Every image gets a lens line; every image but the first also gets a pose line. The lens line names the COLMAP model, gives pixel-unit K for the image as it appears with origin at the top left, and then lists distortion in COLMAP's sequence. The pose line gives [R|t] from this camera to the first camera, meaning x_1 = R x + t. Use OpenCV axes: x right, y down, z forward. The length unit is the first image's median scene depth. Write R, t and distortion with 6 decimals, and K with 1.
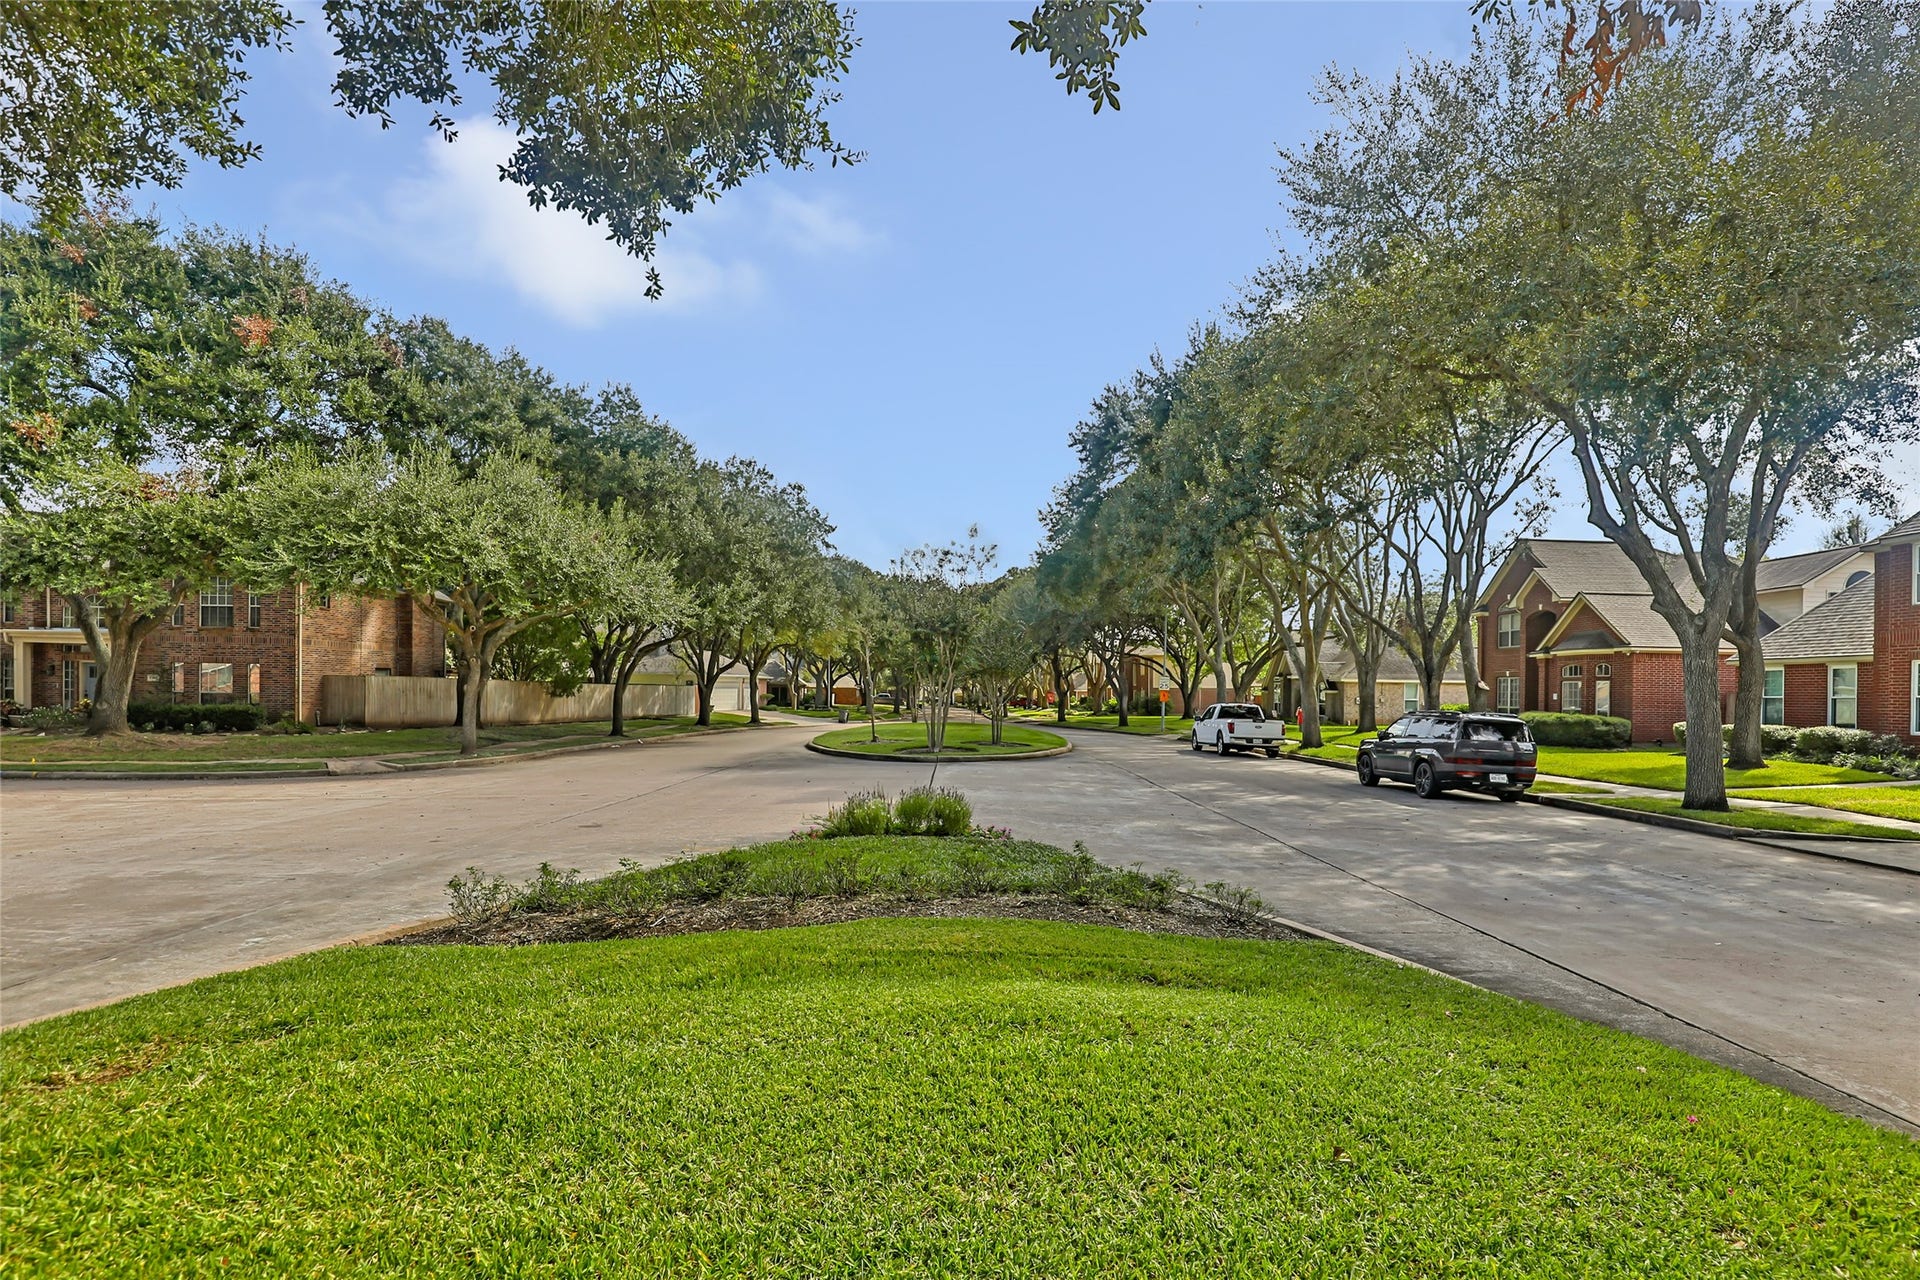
lens RADIAL K [[929.1, 0, 948.7], [0, 929.1, 661.2], [0, 0, 1]] dist [-0.000149, 0.000139]
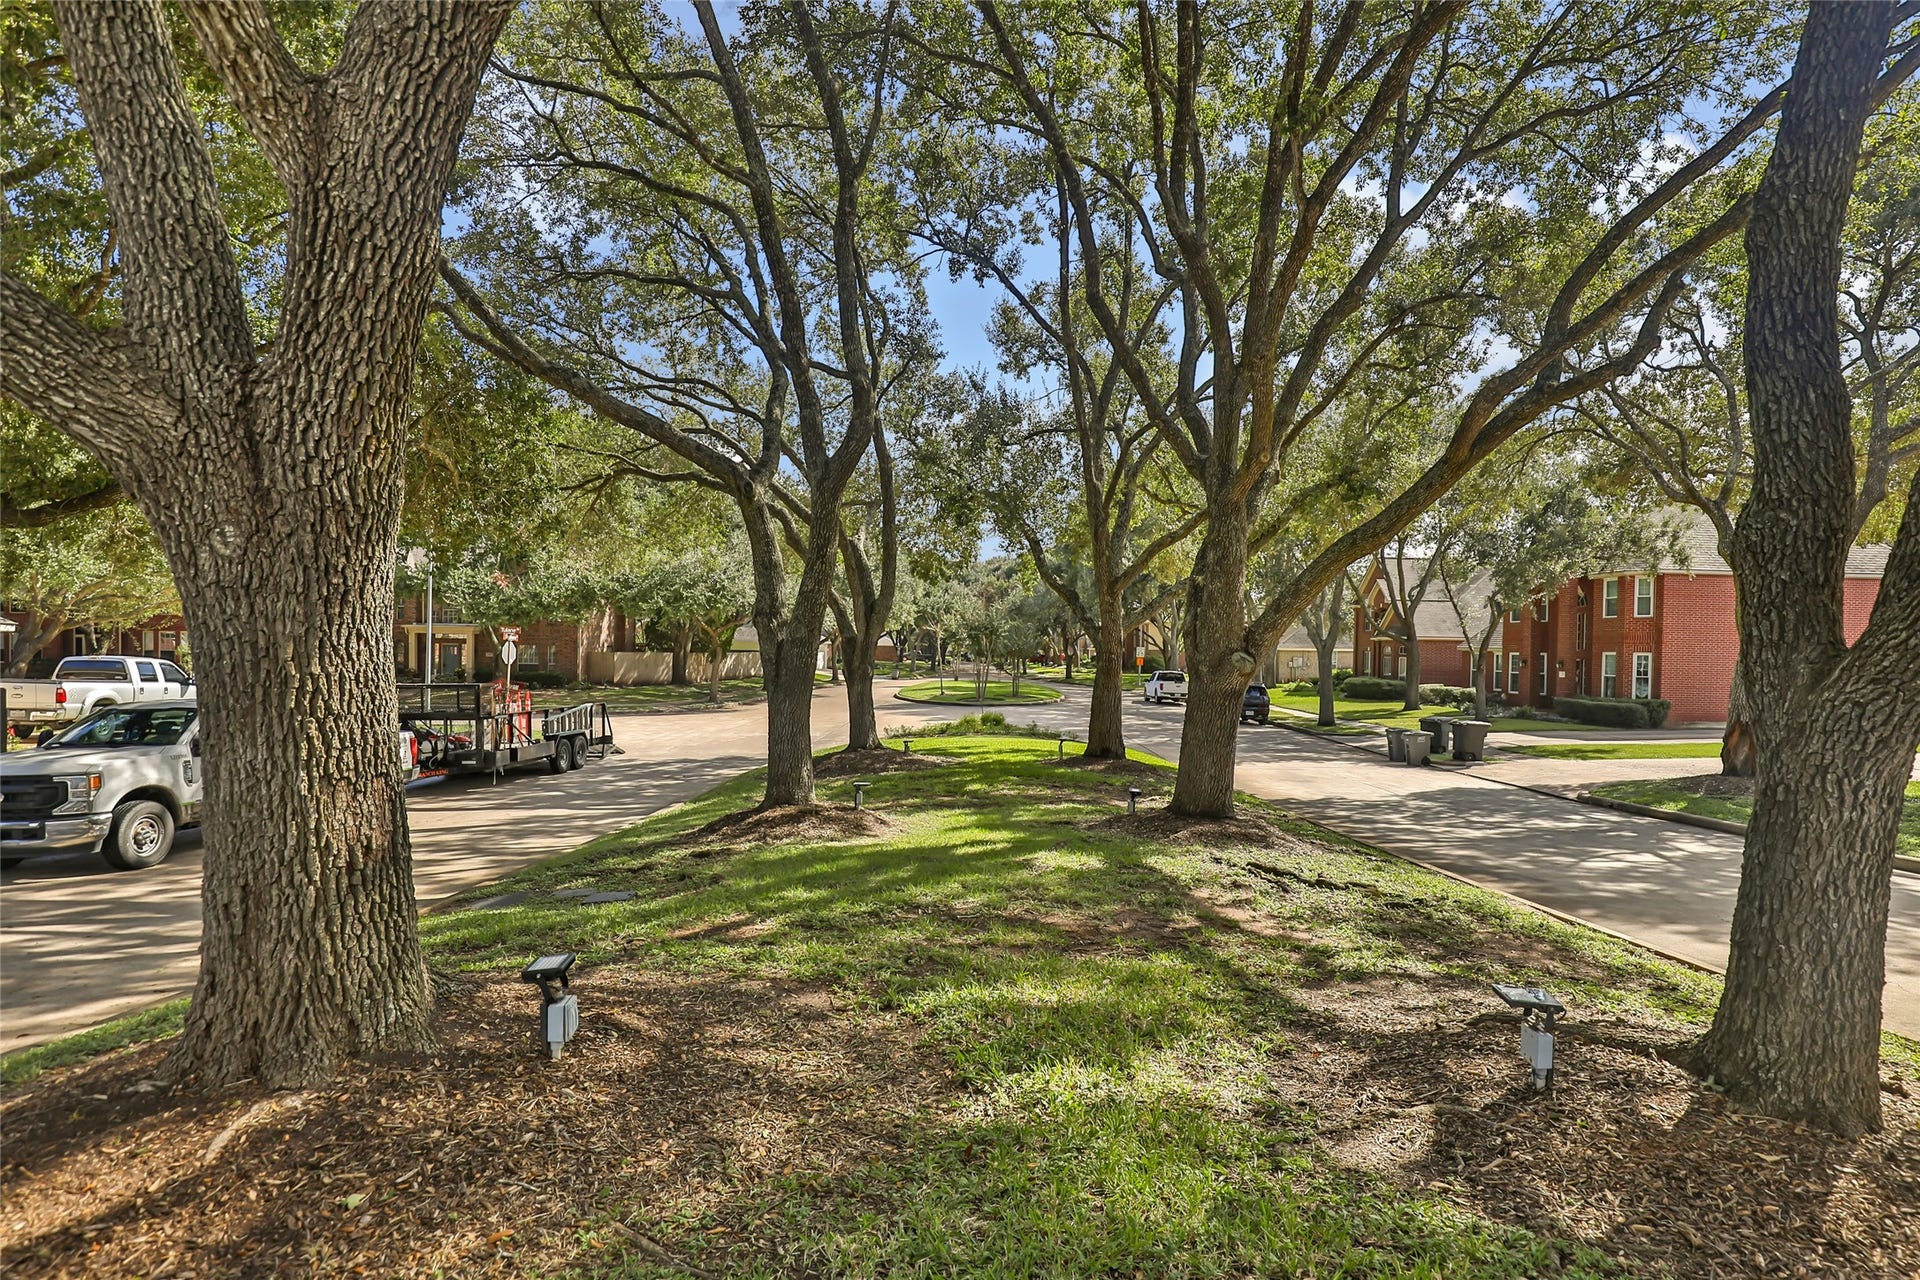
lens RADIAL K [[929.1, 0, 948.7], [0, 929.1, 661.2], [0, 0, 1]] dist [-0.000149, 0.000139]
pose [[0.999721, 0.001457, -0.023583, -0.026503], [-0.000248, 0.998689, 0.051194, -0.052874], [0.023627, -0.051174, 0.998410, -0.593548]]
